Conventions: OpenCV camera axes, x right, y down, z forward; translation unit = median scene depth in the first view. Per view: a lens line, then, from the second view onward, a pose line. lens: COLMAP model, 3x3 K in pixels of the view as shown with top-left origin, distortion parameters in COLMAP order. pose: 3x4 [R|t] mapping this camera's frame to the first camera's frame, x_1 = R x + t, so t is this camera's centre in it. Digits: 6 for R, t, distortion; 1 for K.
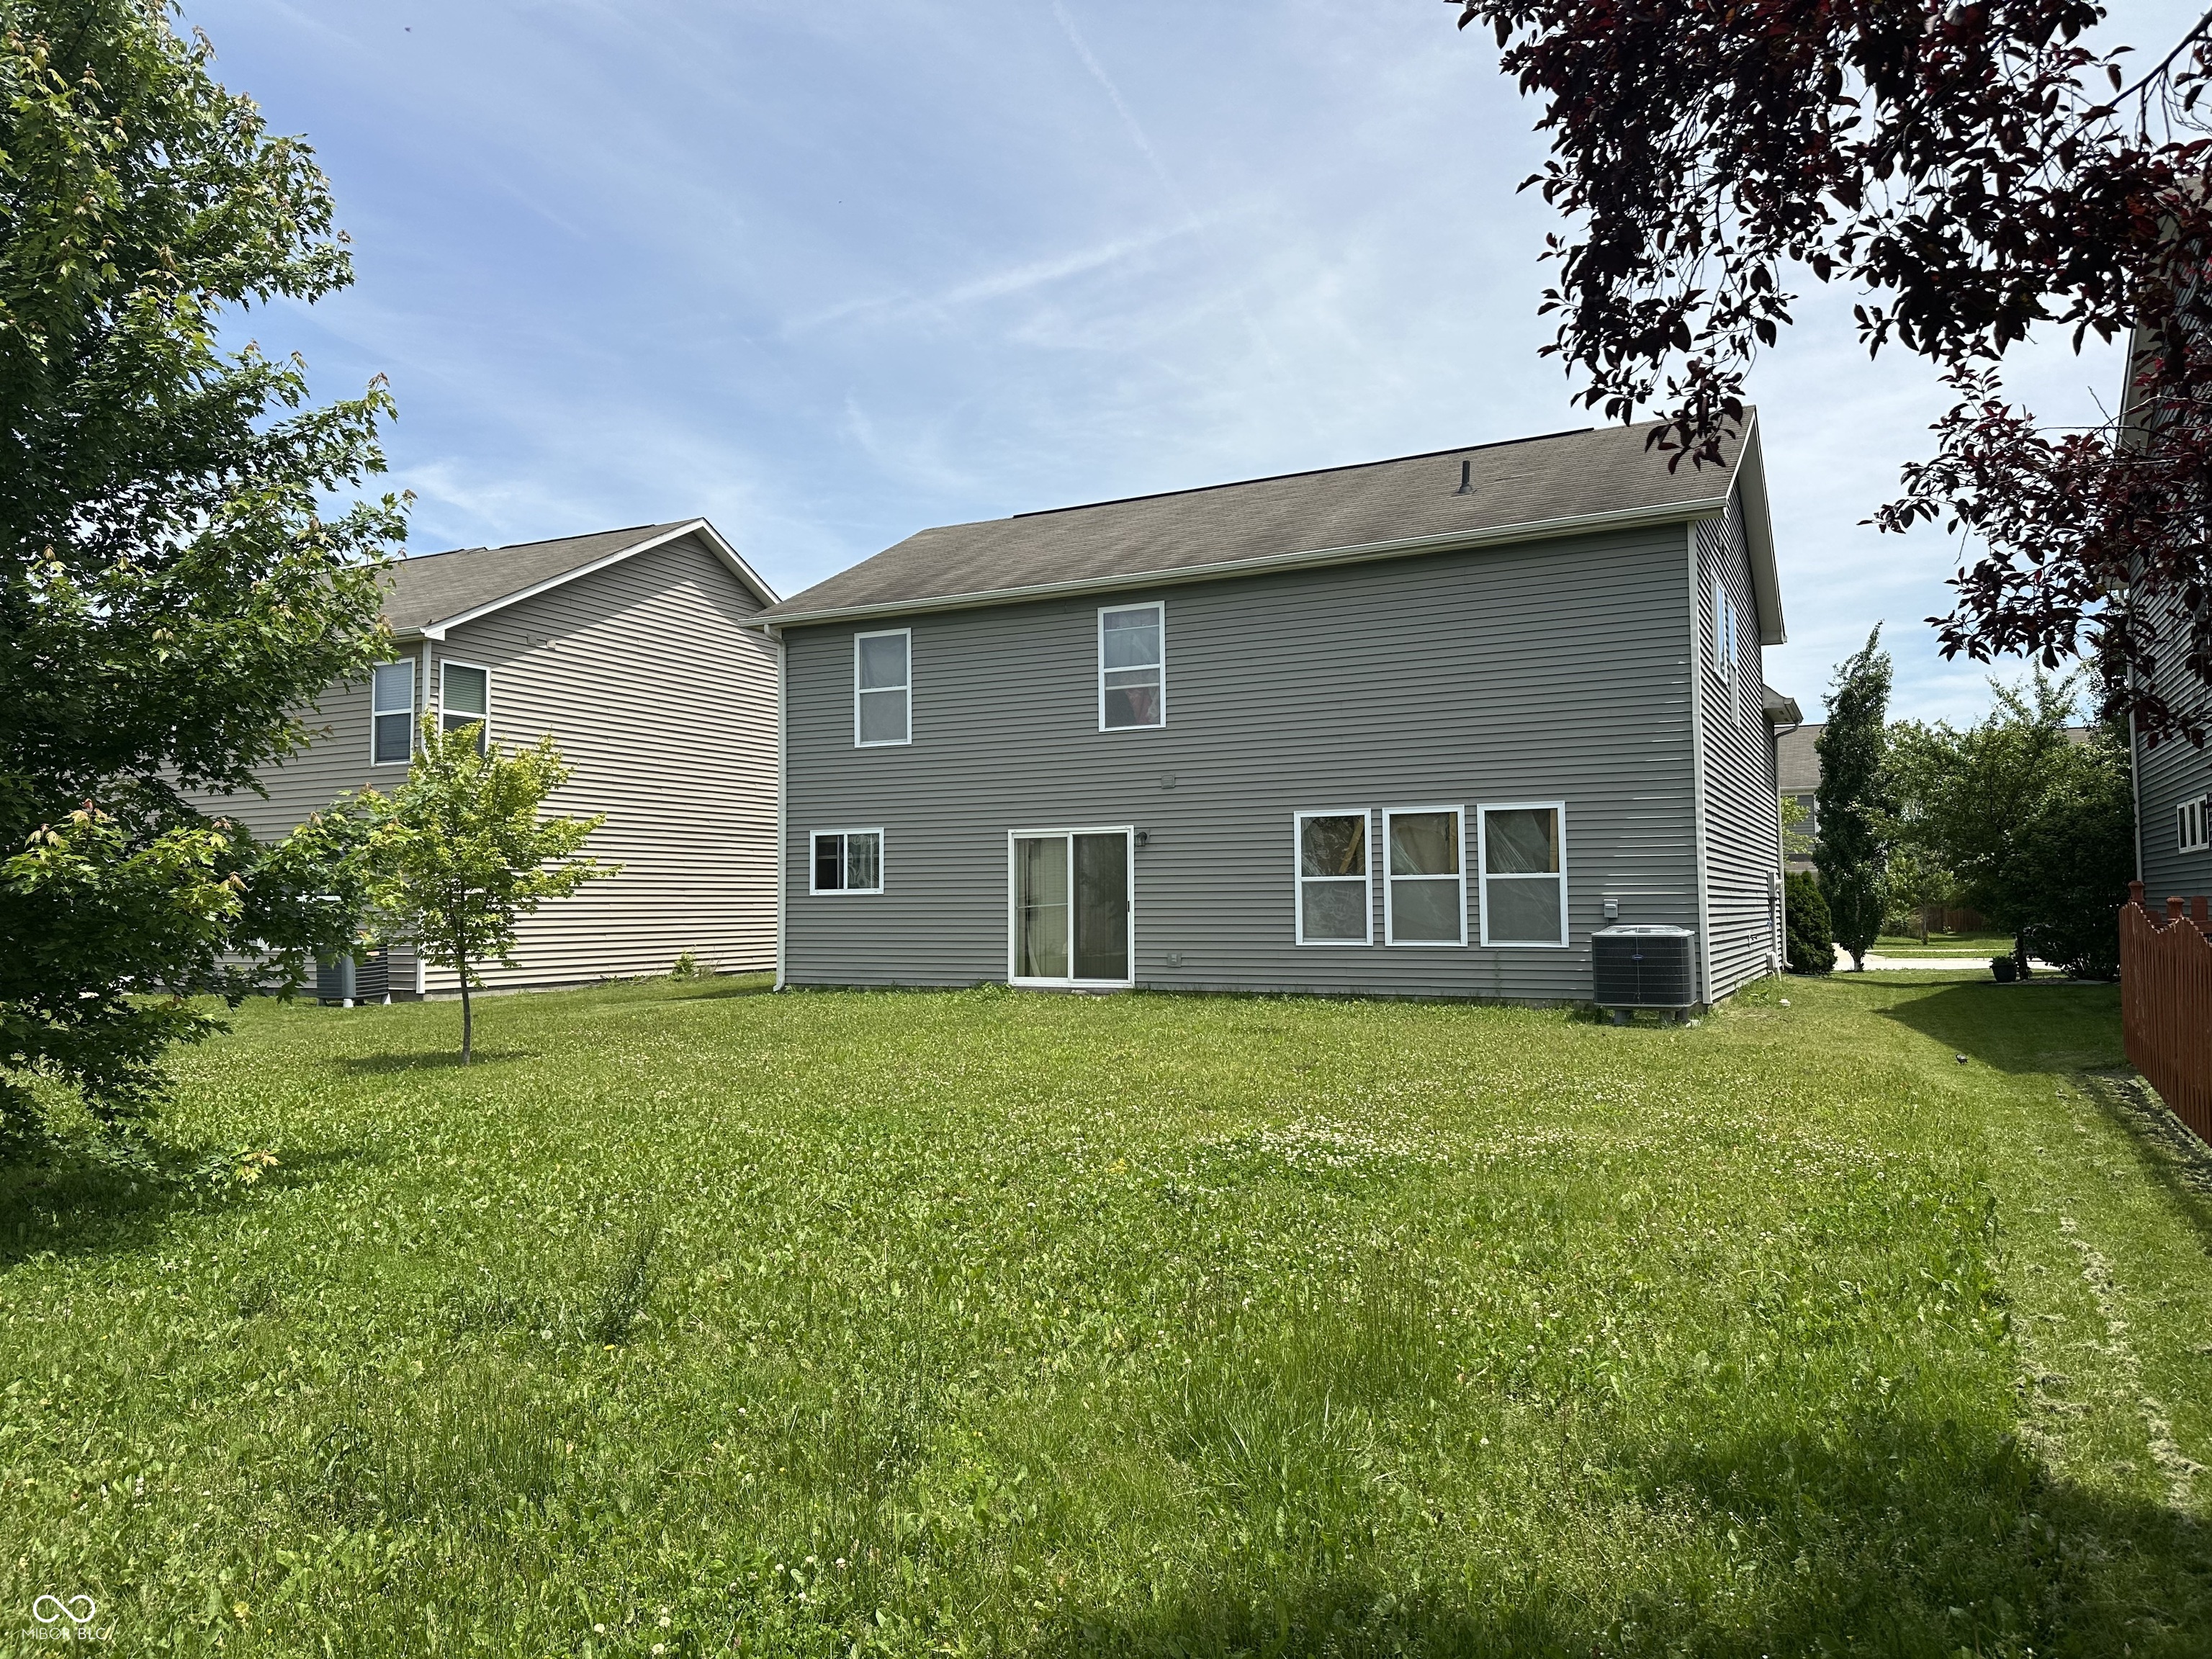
lens RADIAL K [[1549.0, 0, 1117.1], [0, 1549.0, 835.2], [0, 0, 1]] dist [0.072221, -0.075713]
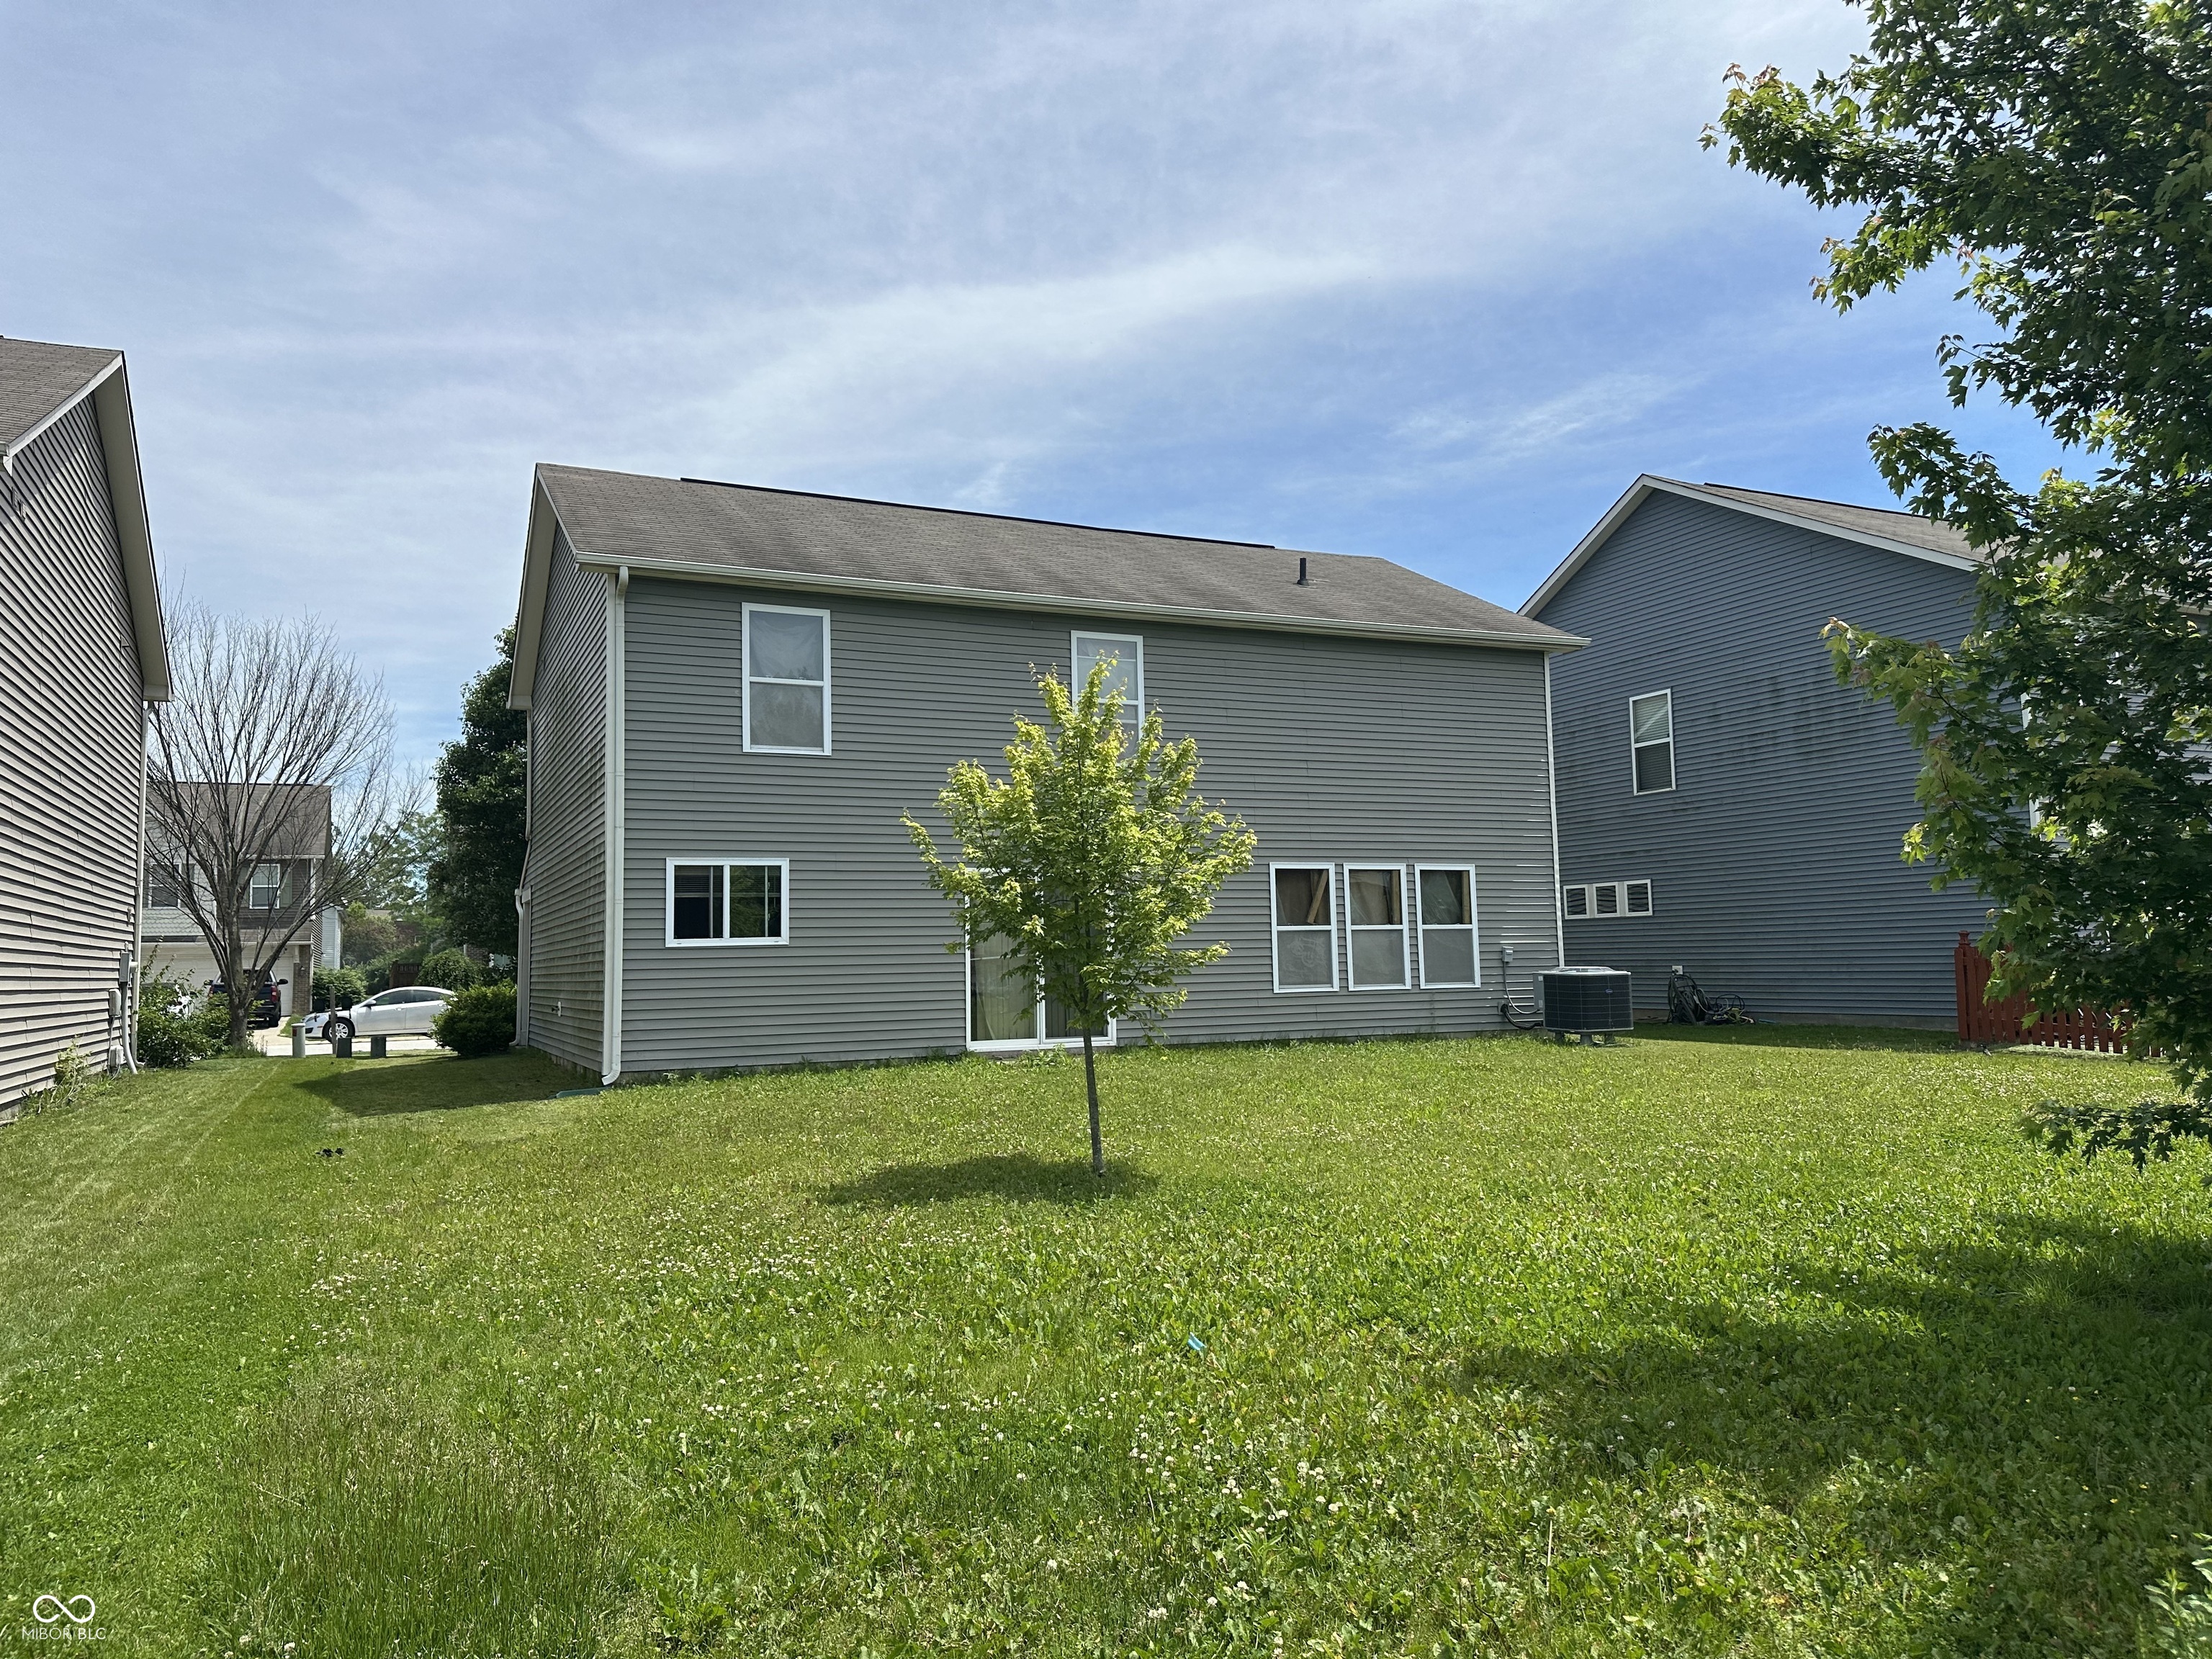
lens RADIAL K [[1583.5, 0, 1194.6], [0, 1583.5, 833.8], [0, 0, 1]] dist [0.154693, -0.323399]
pose [[0.587669, 0.057201, 0.807077, -0.884806], [-0.023503, 0.998284, -0.053638, 0.026836], [-0.808760, 0.012553, 0.588005, 0.483700]]
